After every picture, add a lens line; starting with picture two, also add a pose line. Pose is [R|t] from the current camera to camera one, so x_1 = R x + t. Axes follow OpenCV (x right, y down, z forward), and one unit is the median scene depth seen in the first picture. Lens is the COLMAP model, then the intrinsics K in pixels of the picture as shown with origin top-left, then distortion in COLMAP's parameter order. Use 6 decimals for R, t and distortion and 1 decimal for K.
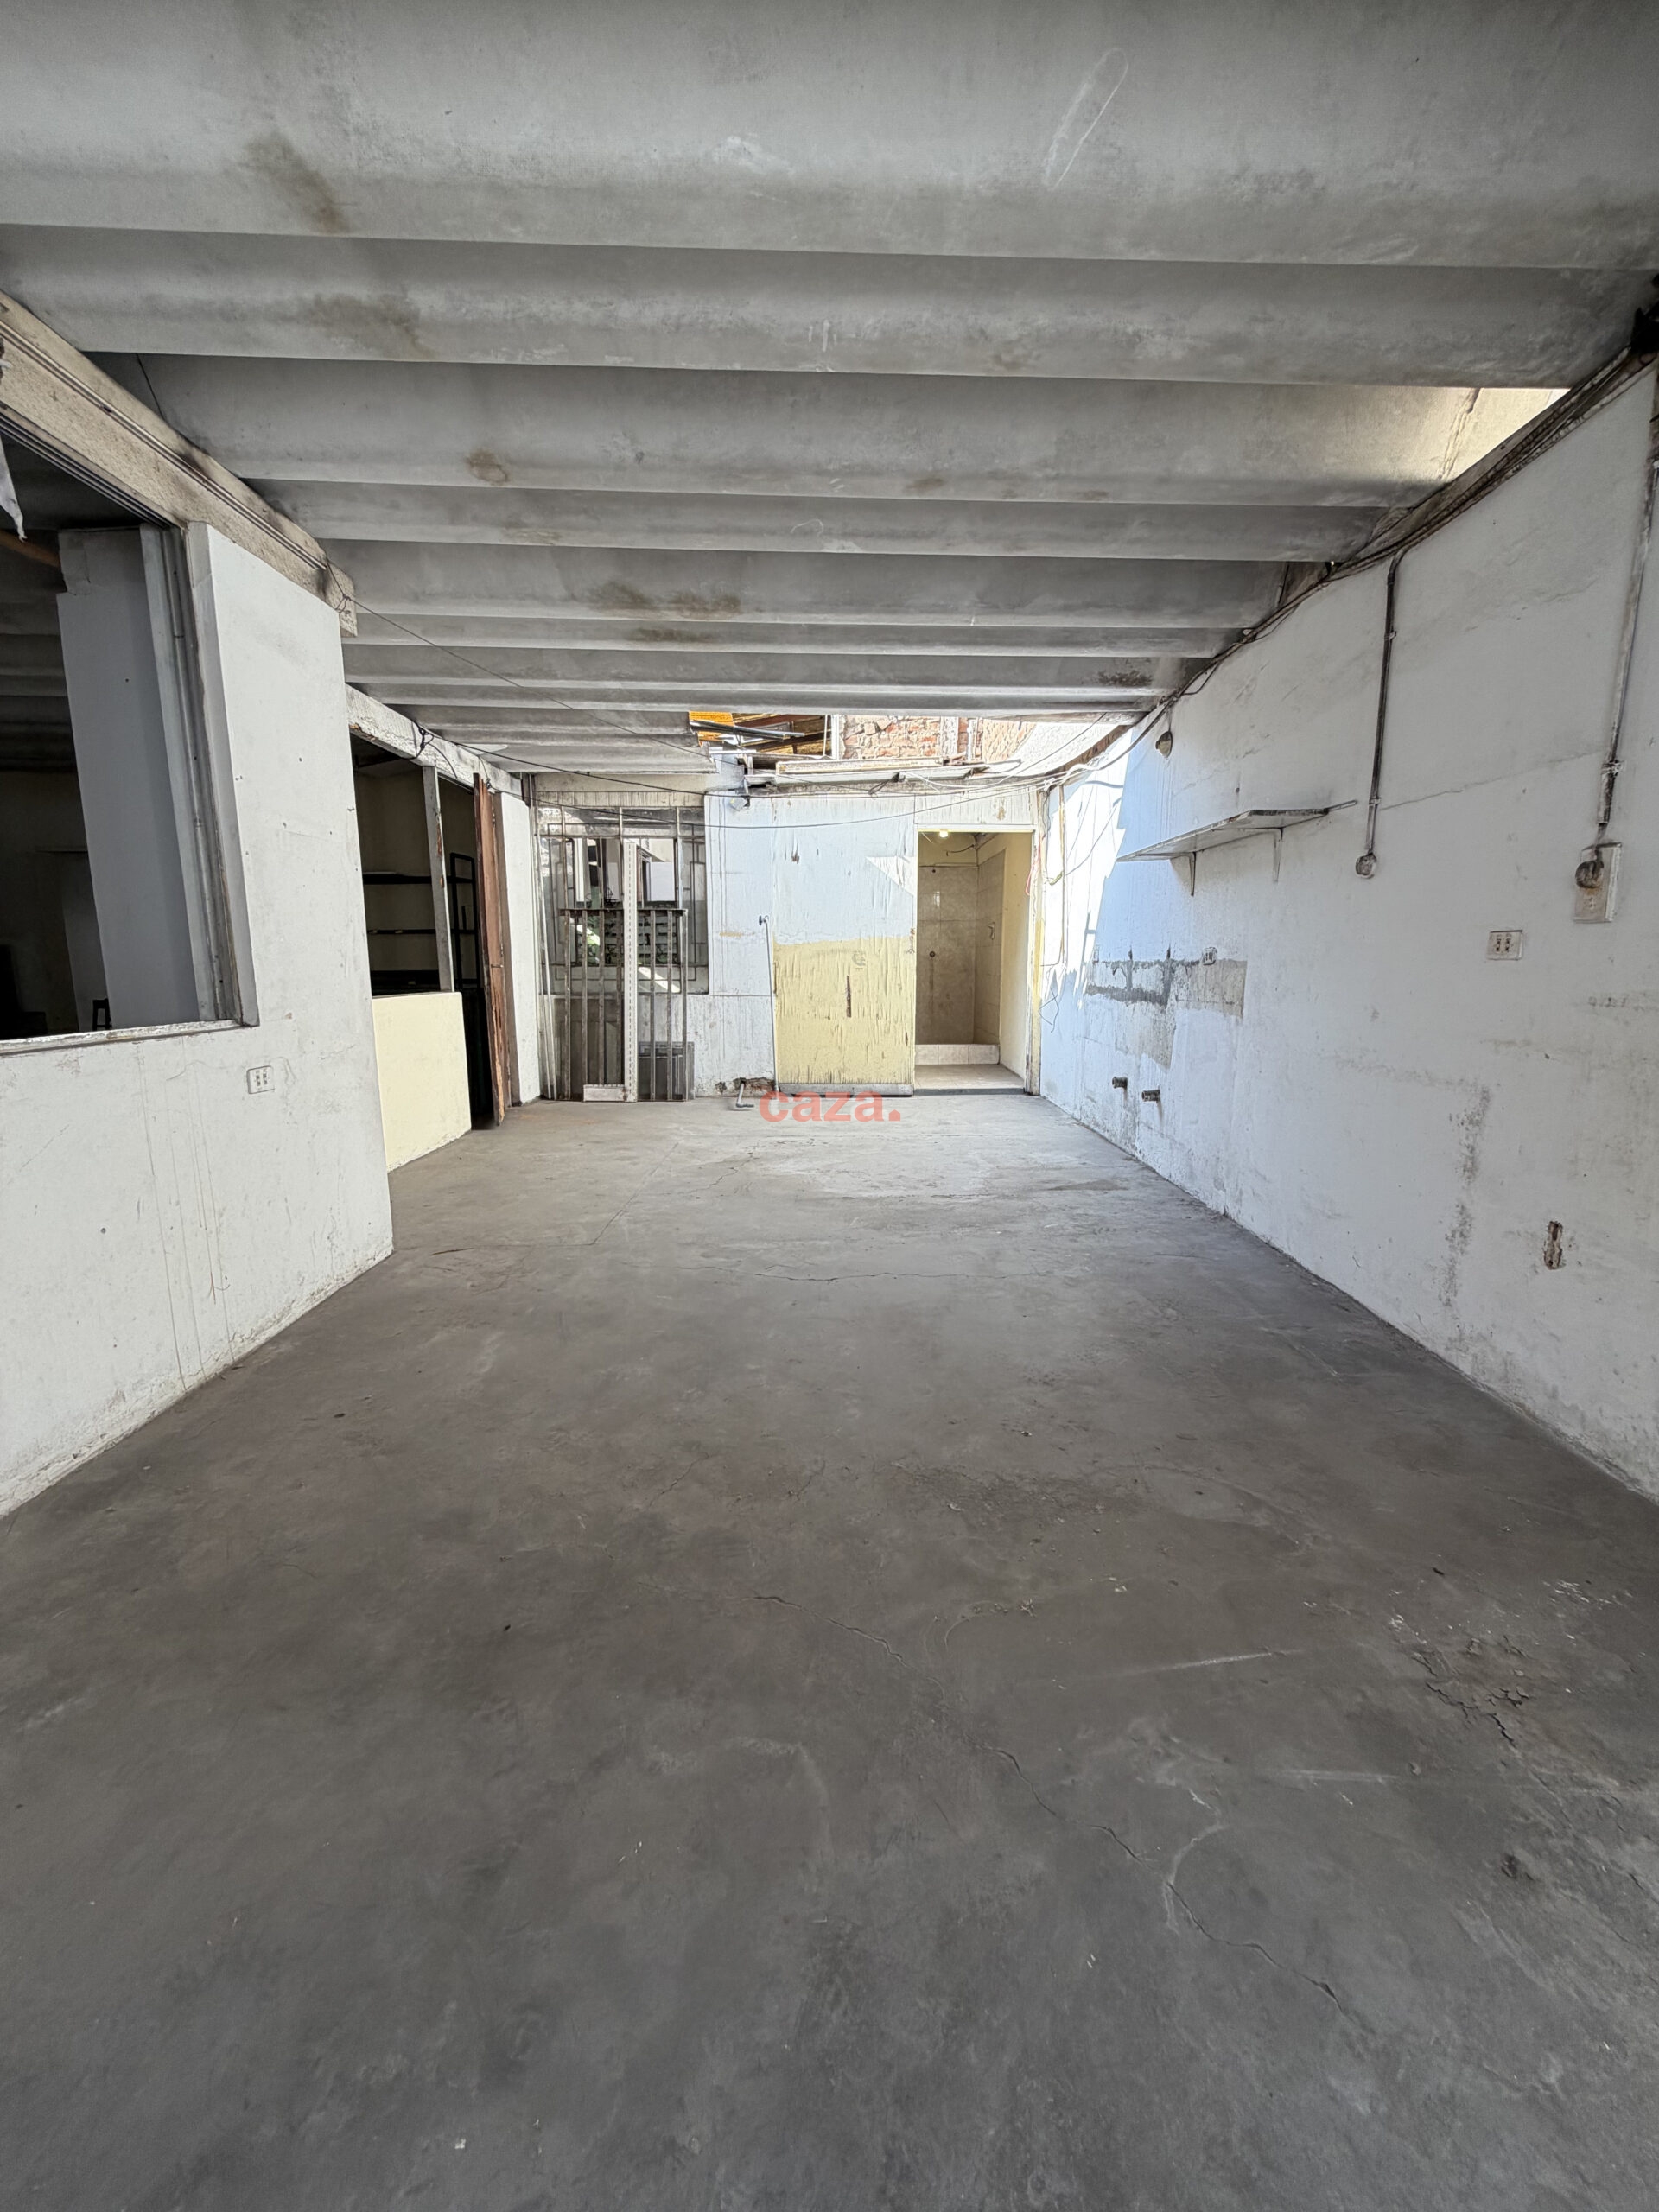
lens RADIAL K [[882.7, 0, 834.7], [0, 882.7, 1109.5], [0, 0, 1]] dist [-0.002061, -0.000278]
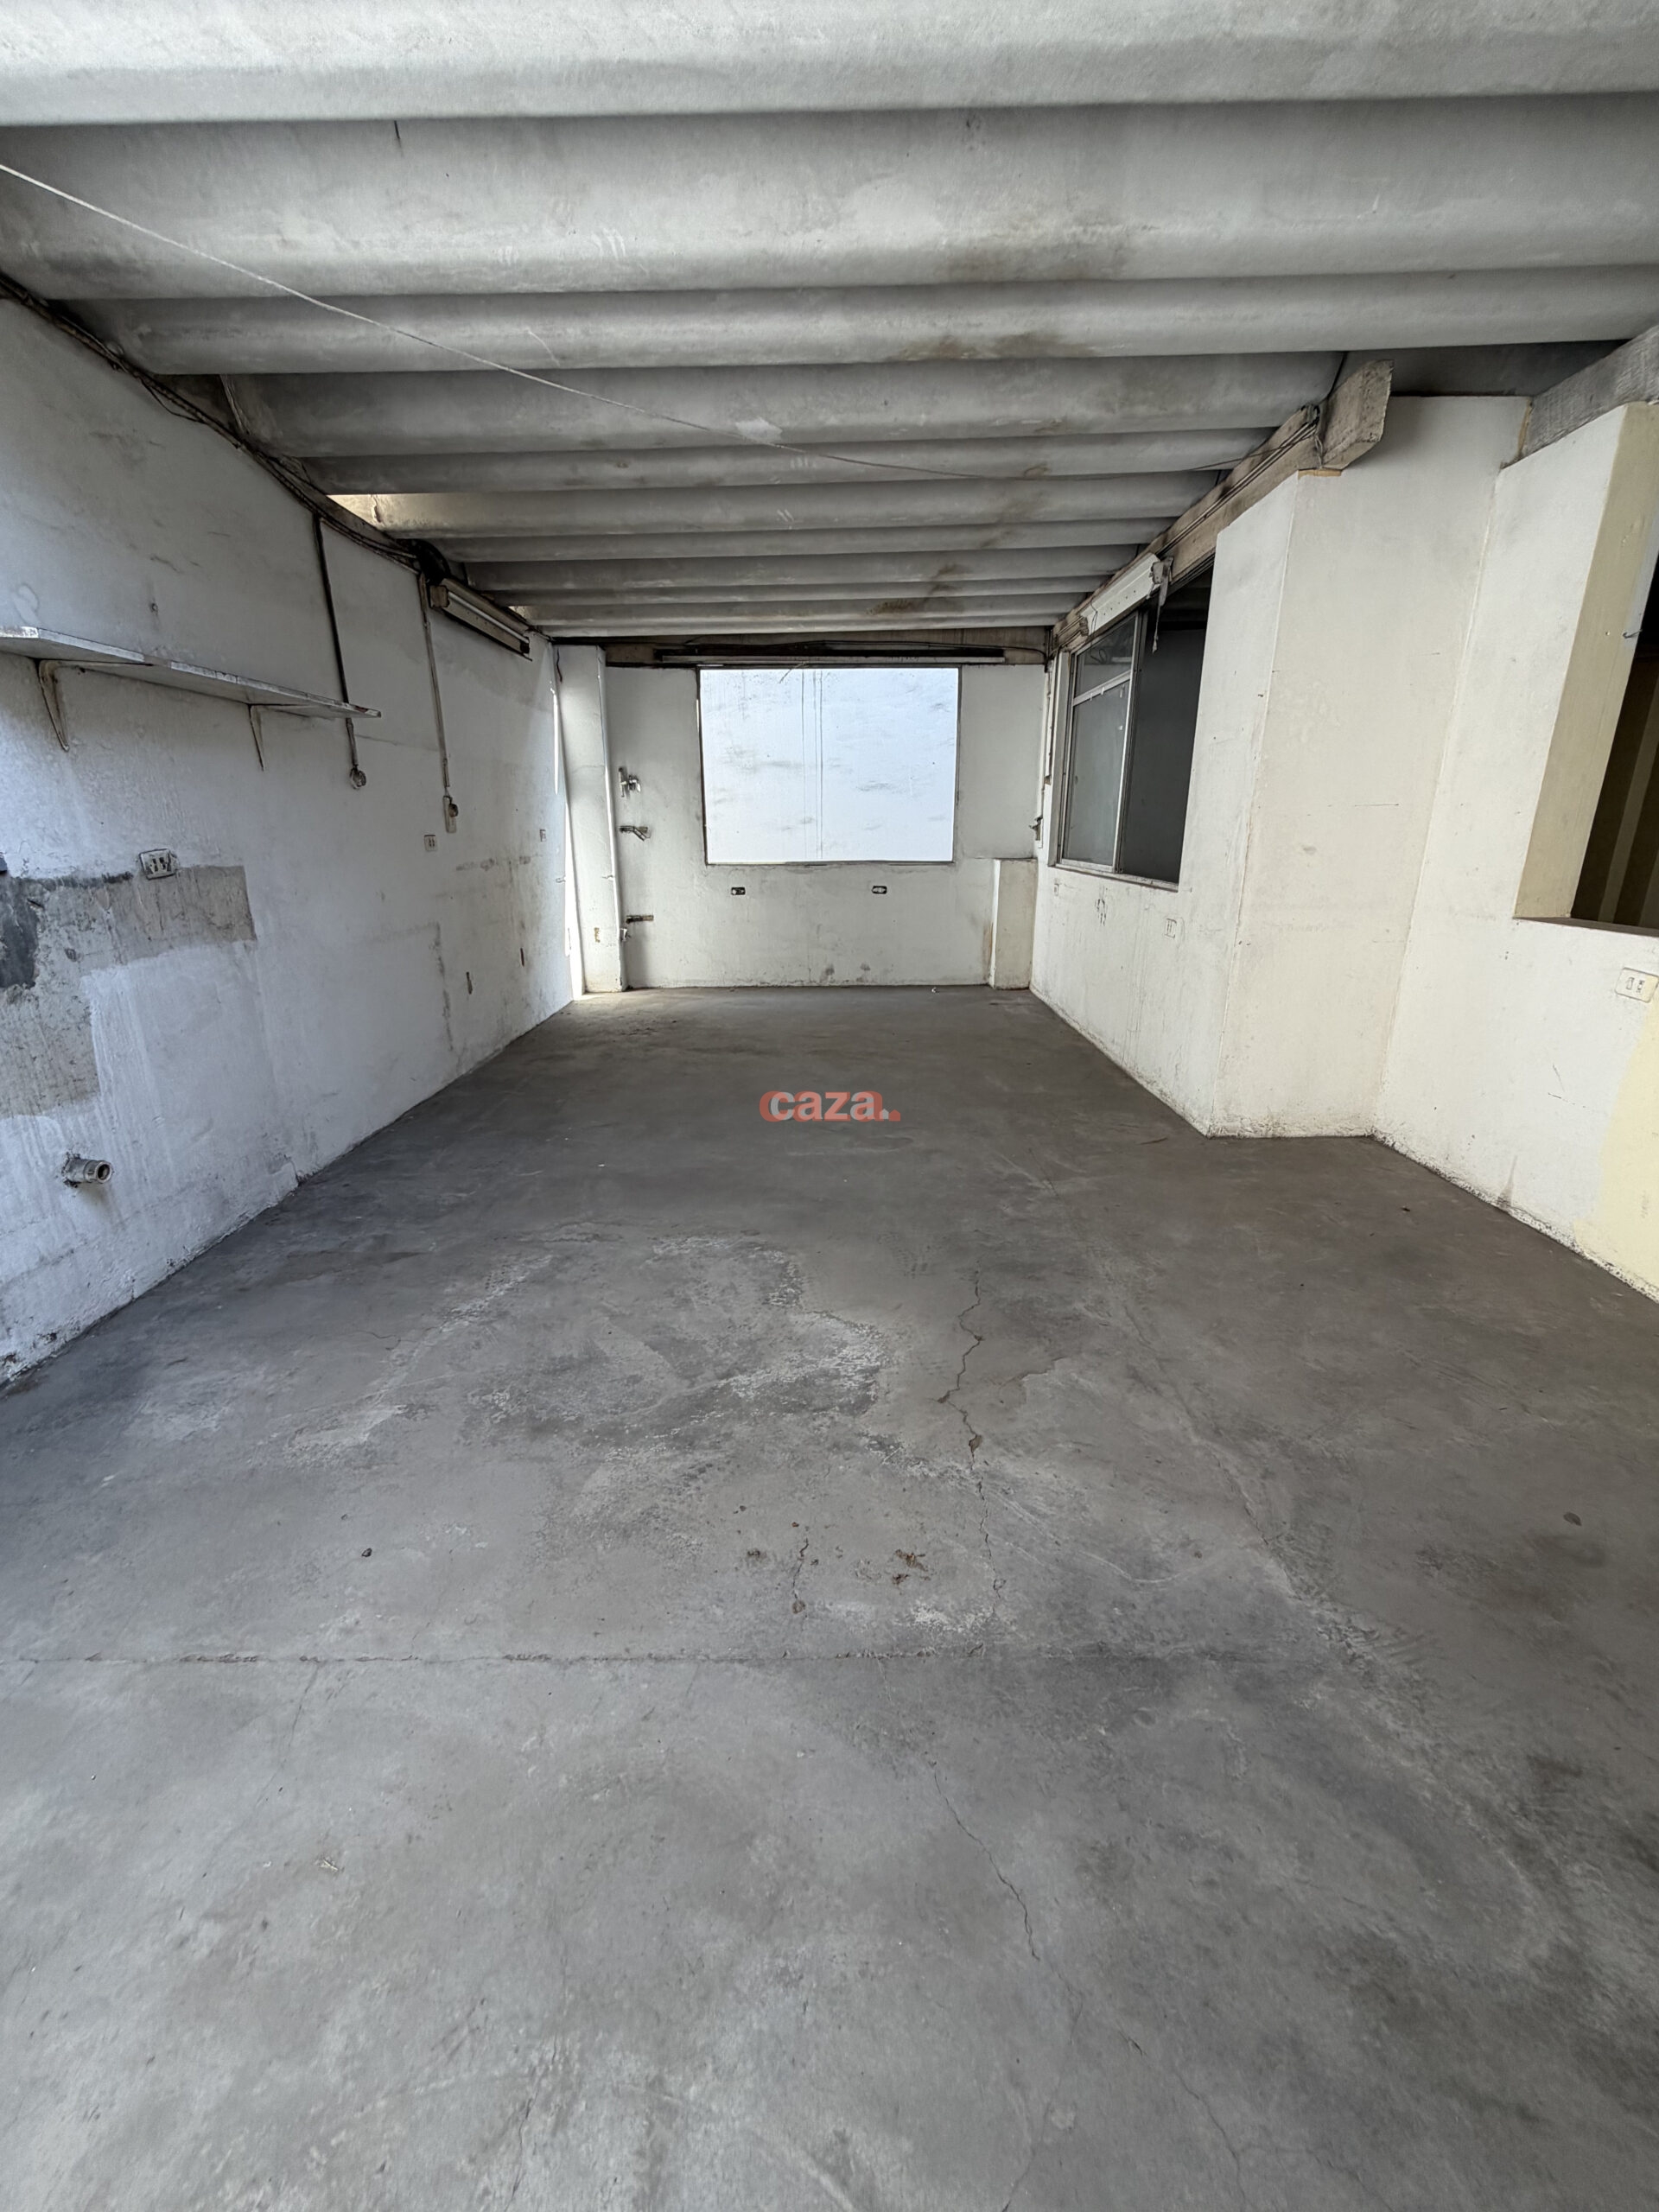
lens RADIAL K [[882.7, 0, 825.2], [0, 882.7, 1104.9], [0, 0, 1]] dist [-0.002061, -0.000278]
pose [[-0.999897, 0.006385, 0.012885, -0.065358], [0.011578, 0.888869, 0.458015, -0.371760], [-0.008529, 0.458117, -0.888851, 2.001319]]
